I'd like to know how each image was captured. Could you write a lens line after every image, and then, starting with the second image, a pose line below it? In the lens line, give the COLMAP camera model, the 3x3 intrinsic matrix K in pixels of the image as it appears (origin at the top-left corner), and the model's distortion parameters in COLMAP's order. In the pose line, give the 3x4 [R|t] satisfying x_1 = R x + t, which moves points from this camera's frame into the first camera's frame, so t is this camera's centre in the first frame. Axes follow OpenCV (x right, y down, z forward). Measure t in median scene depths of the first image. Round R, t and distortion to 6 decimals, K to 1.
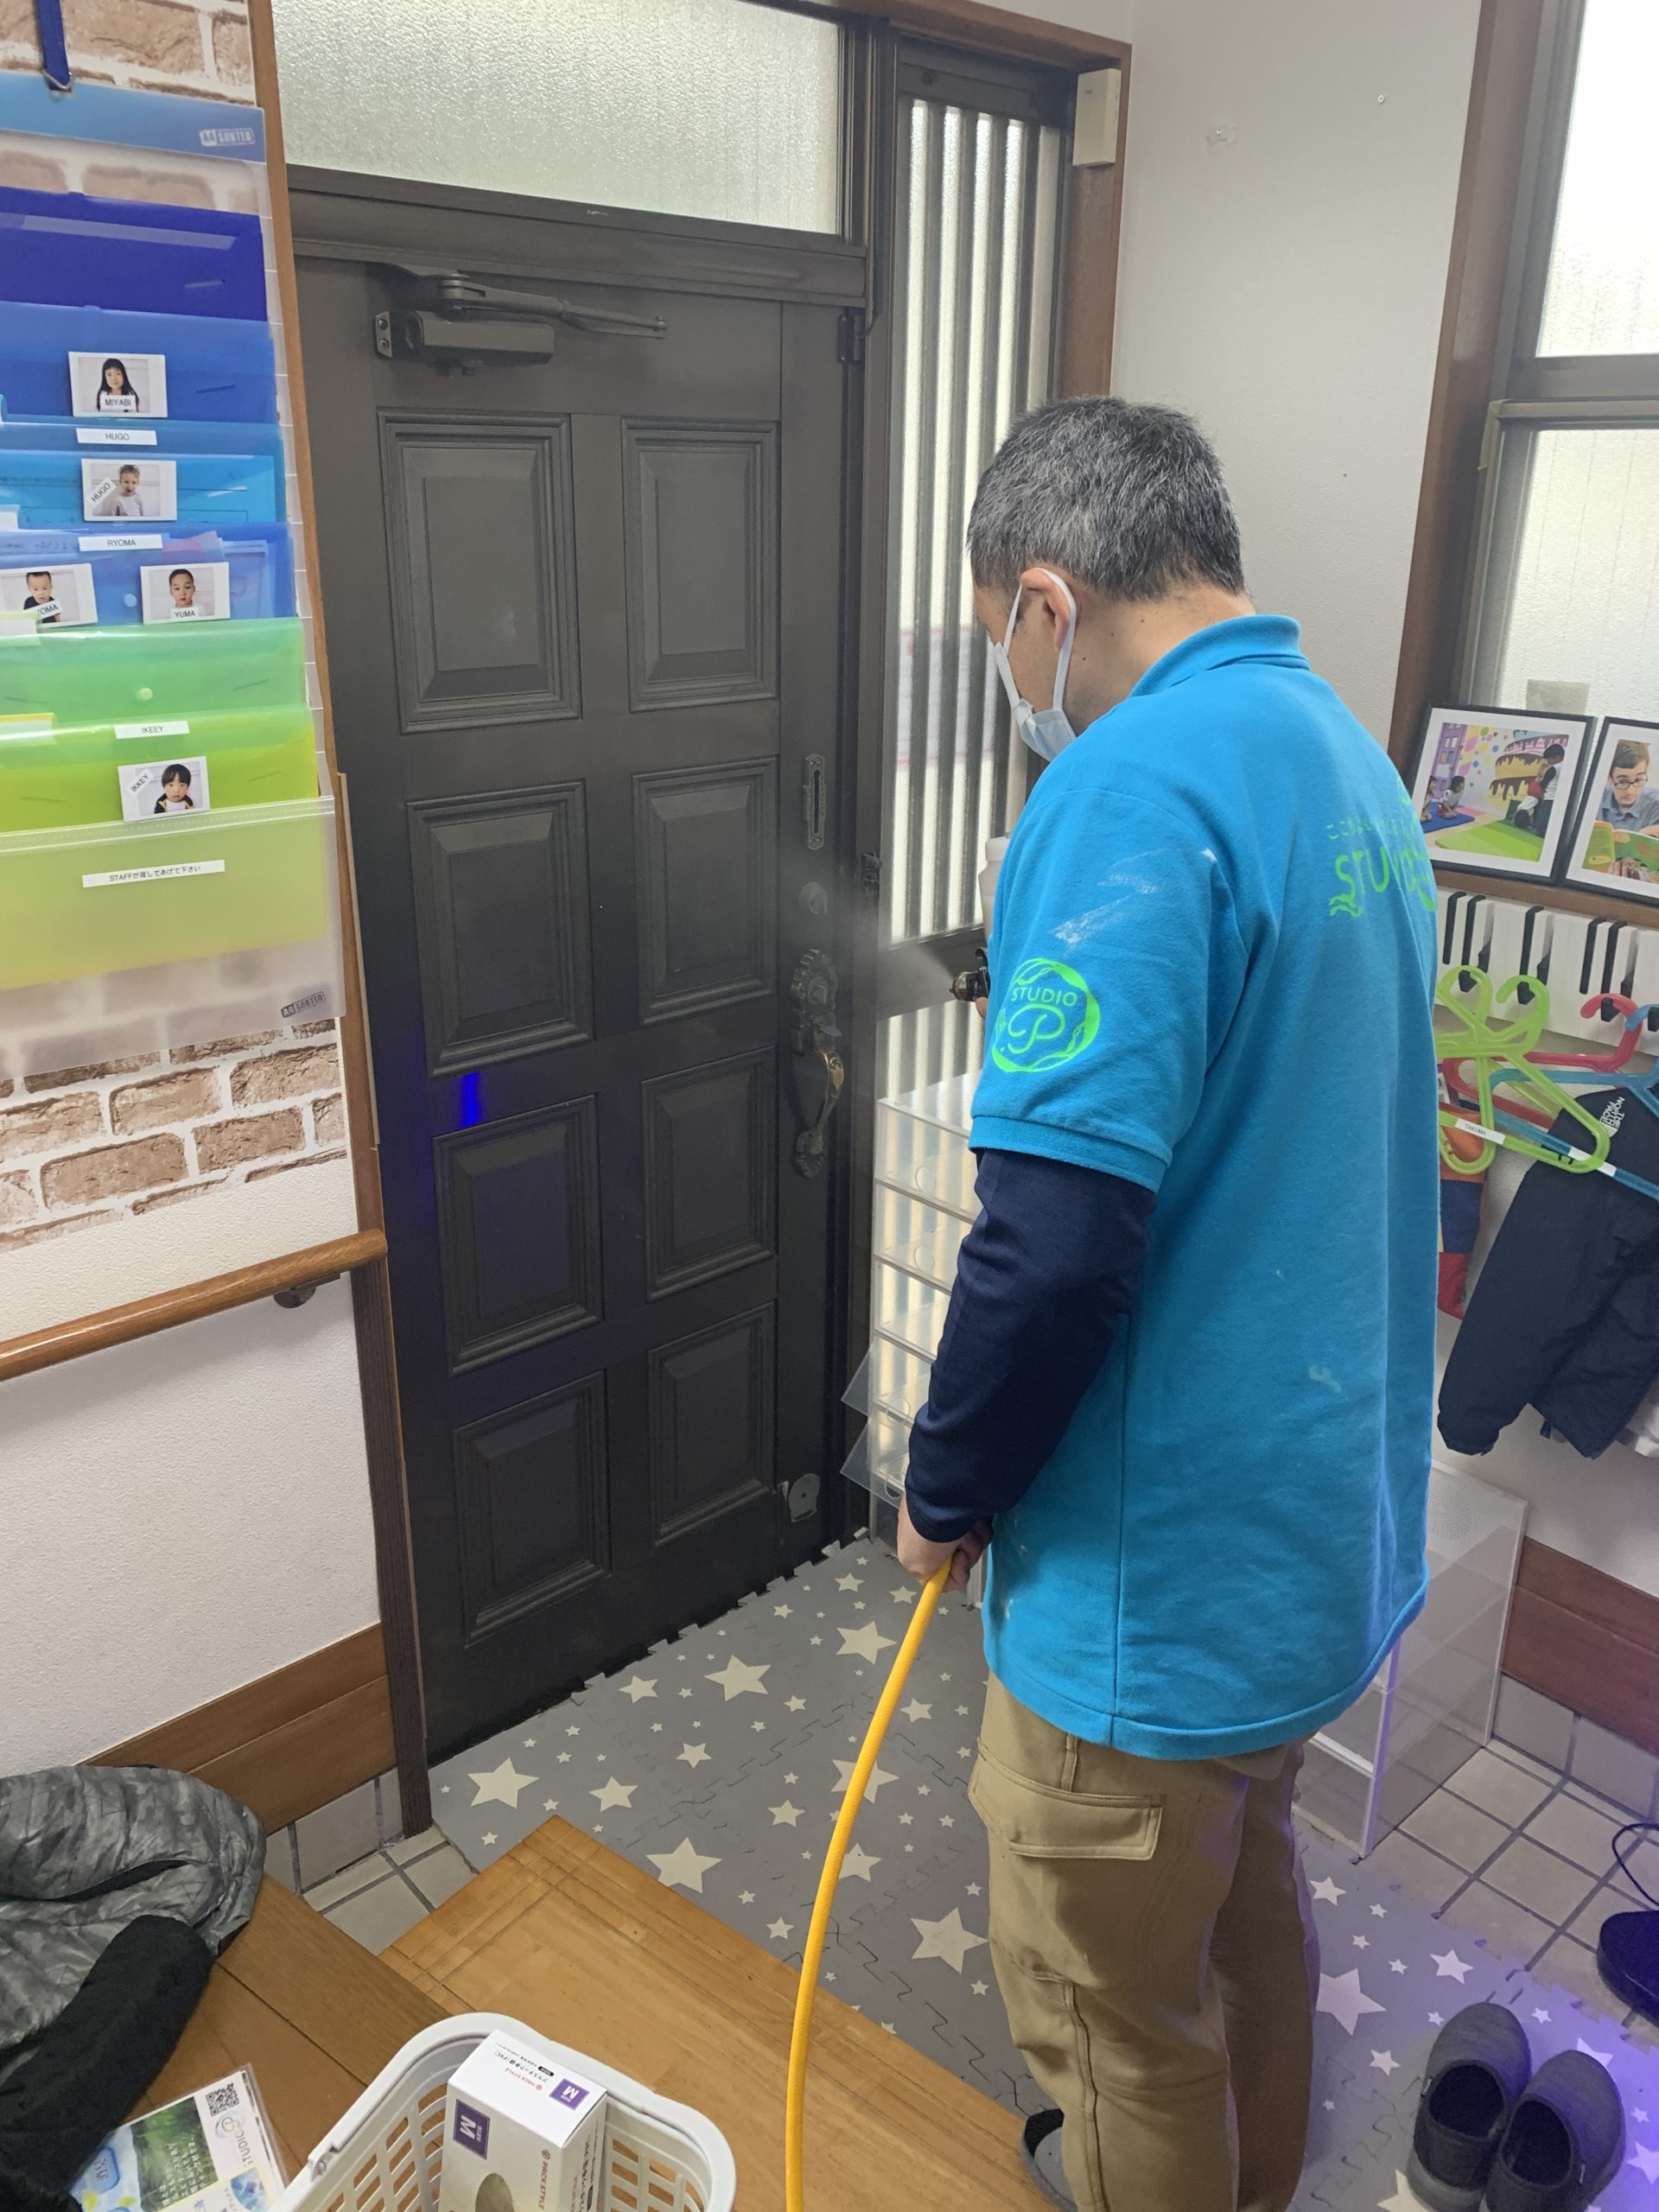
lens RADIAL K [[1706.0, 0, 829.5], [0, 1706.0, 1106.0], [0, 0, 1]] dist [0.061142, -0.091847]
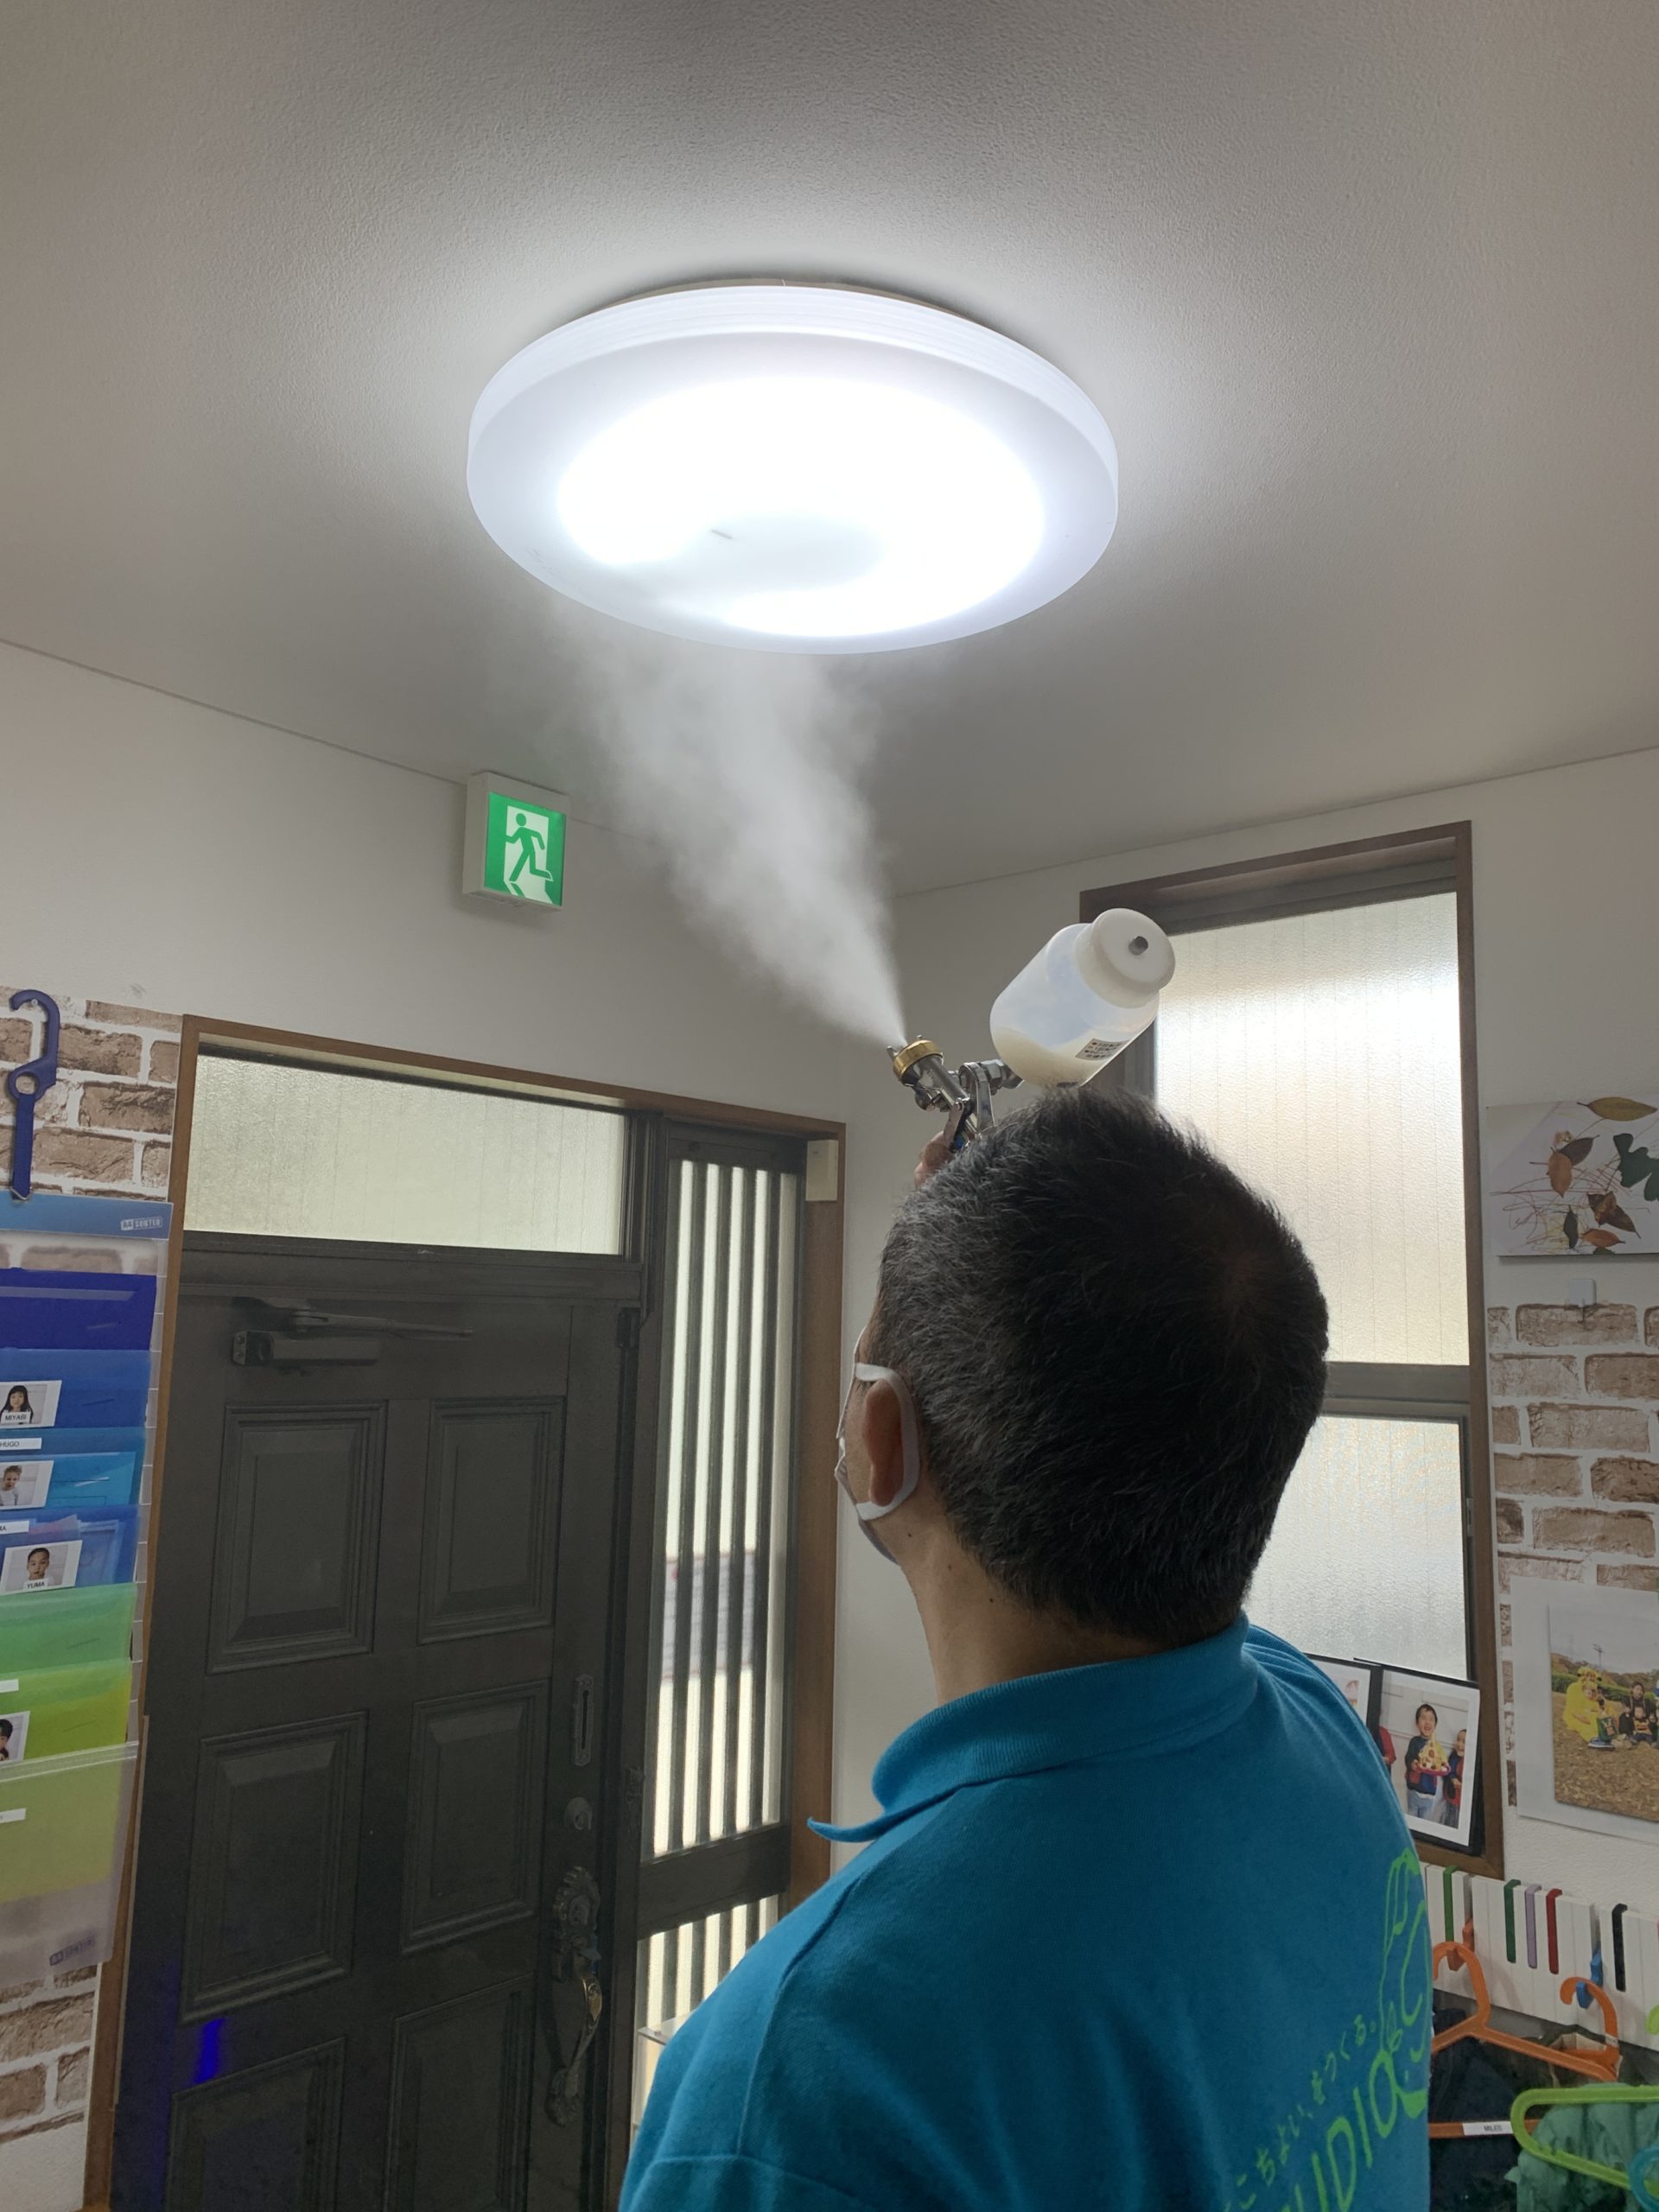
lens RADIAL K [[1714.0, 0, 877.3], [0, 1714.0, 1101.0], [0, 0, 1]] dist [-0.017984, 0.057353]
pose [[0.990603, 0.026210, 0.134233, 0.028652], [0.041747, 0.876680, -0.479259, 0.010521], [-0.130241, 0.480359, 0.867348, -0.229172]]
